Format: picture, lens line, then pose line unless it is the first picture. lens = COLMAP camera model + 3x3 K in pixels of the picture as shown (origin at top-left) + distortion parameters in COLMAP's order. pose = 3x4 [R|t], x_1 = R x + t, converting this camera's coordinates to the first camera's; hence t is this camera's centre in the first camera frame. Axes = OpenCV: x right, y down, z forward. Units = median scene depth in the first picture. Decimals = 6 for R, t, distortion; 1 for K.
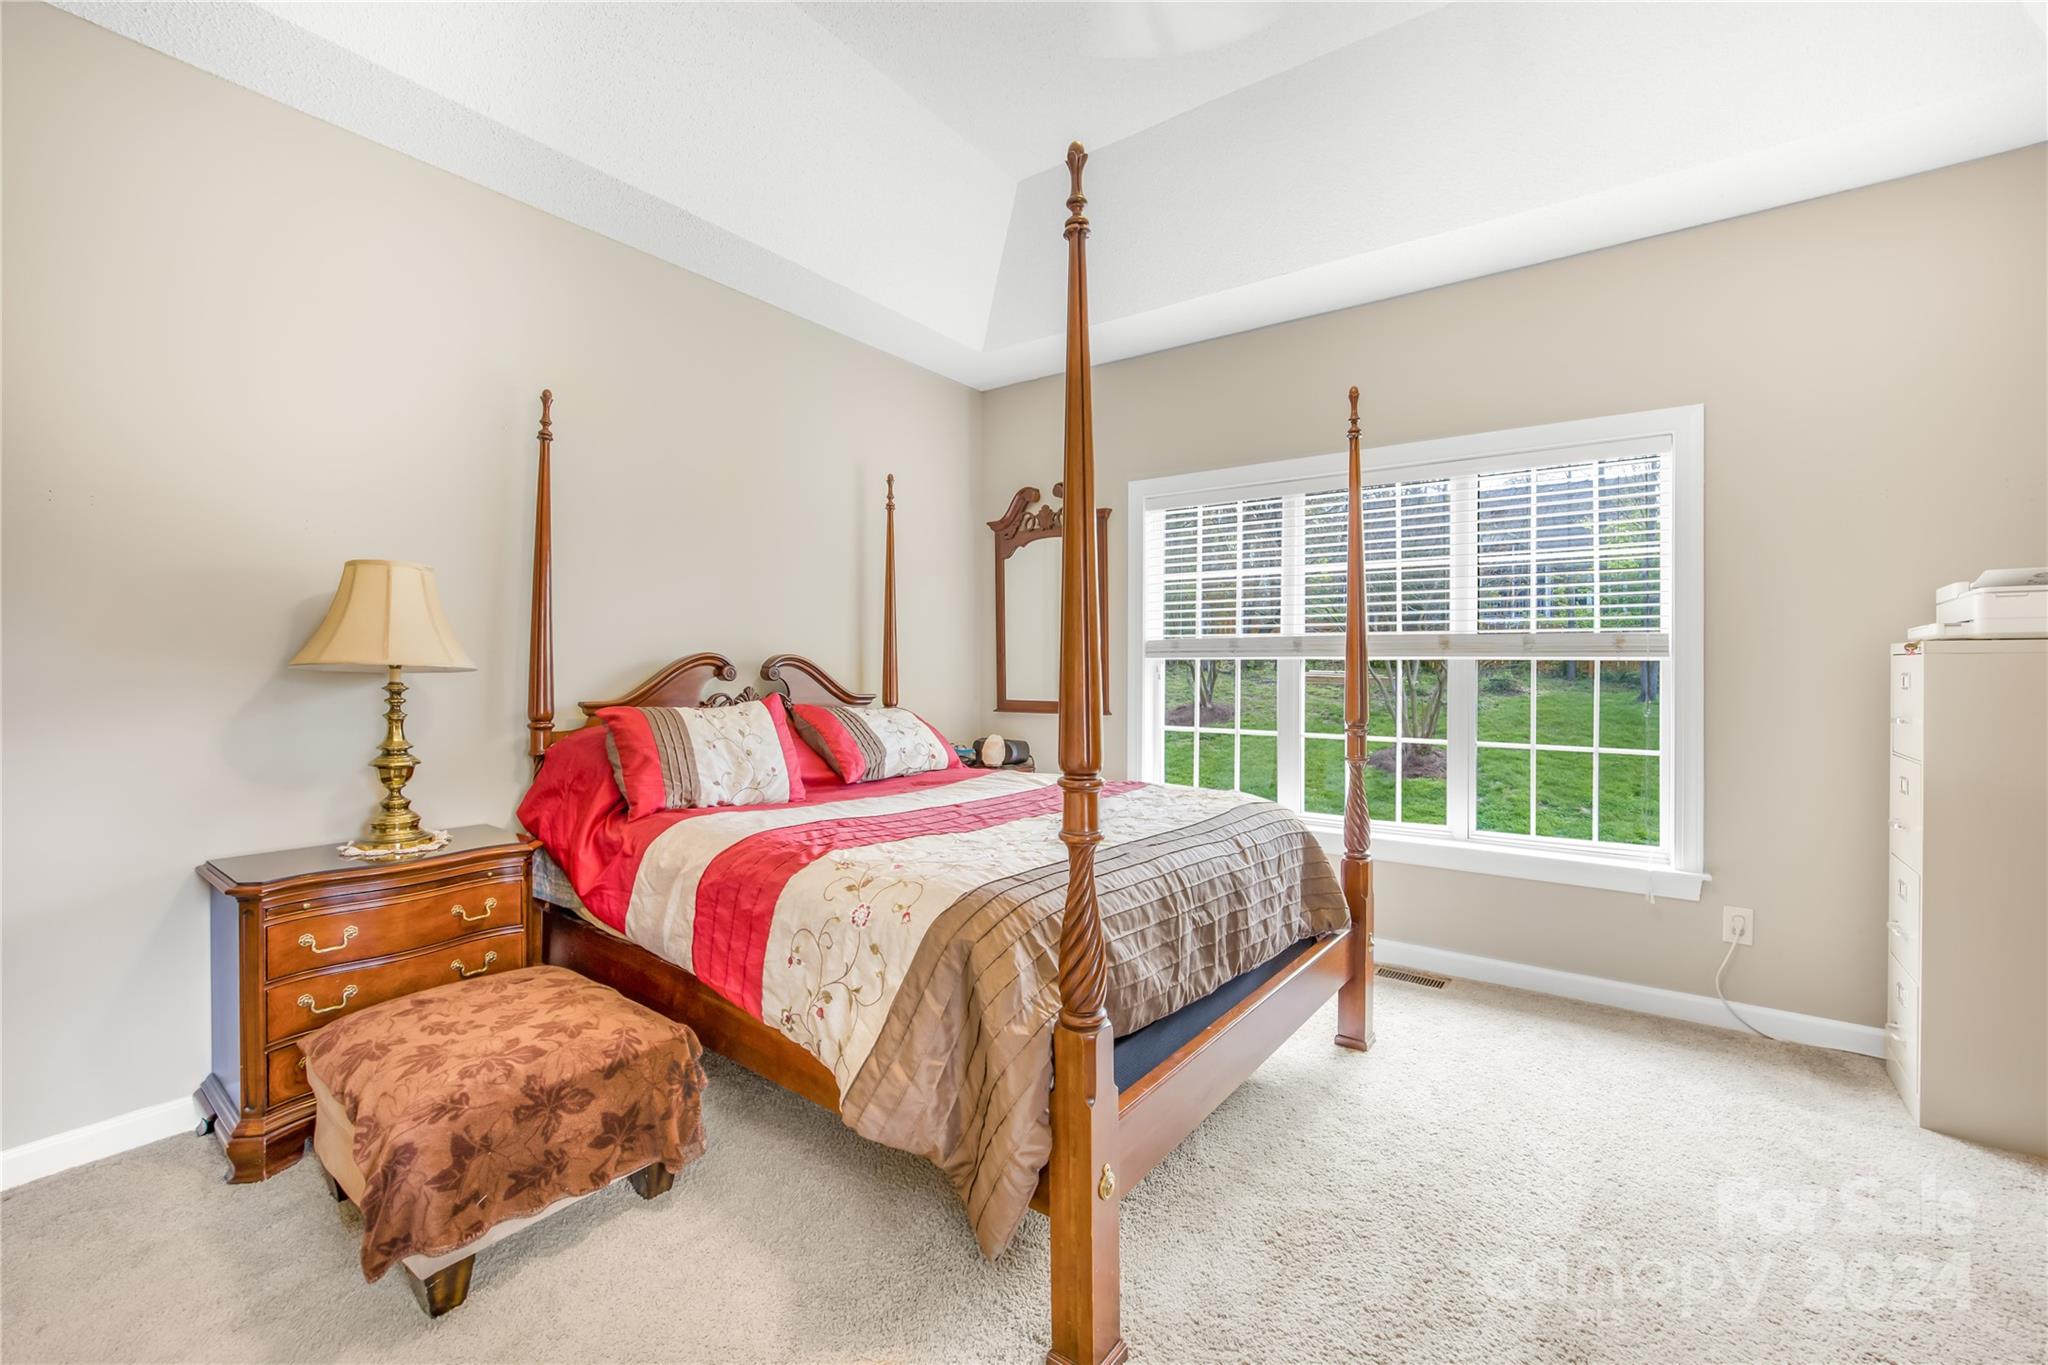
lens RADIAL K [[816.1, 0, 1040.7], [0, 816.1, 666.6], [0, 0, 1]] dist [-0.042493, 0.012738]
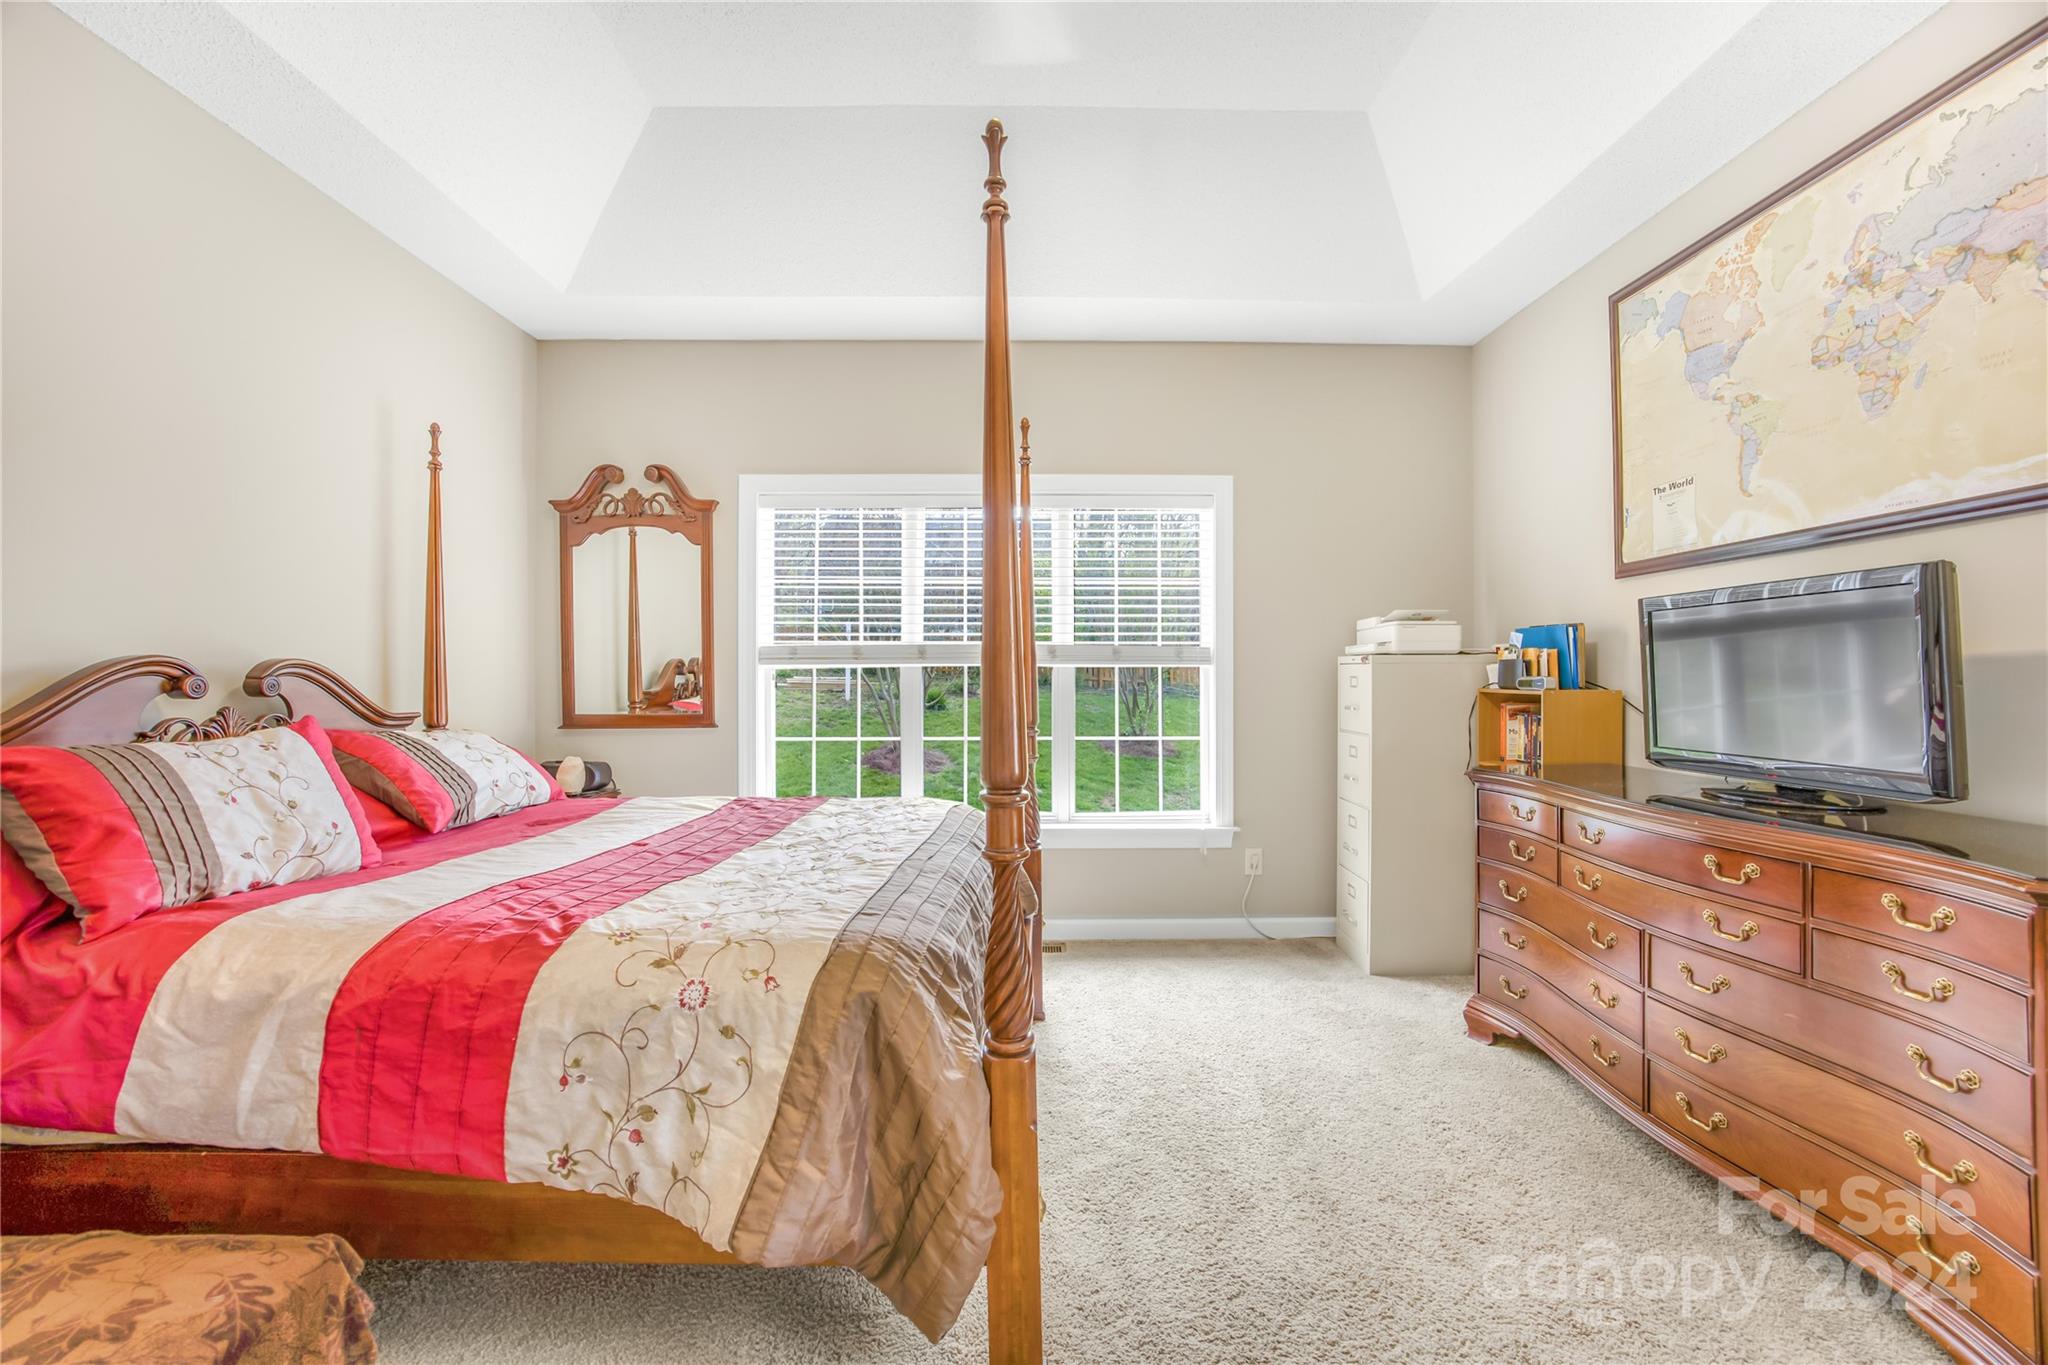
lens RADIAL K [[802.7, 0, 1026.0], [0, 802.7, 673.3], [0, 0, 1]] dist [-0.043879, 0.013800]
pose [[0.810214, -0.004171, 0.586120, -0.273997], [0.004366, 0.999990, 0.001081, -0.001196], [-0.586118, 0.001683, 0.810224, 0.131170]]
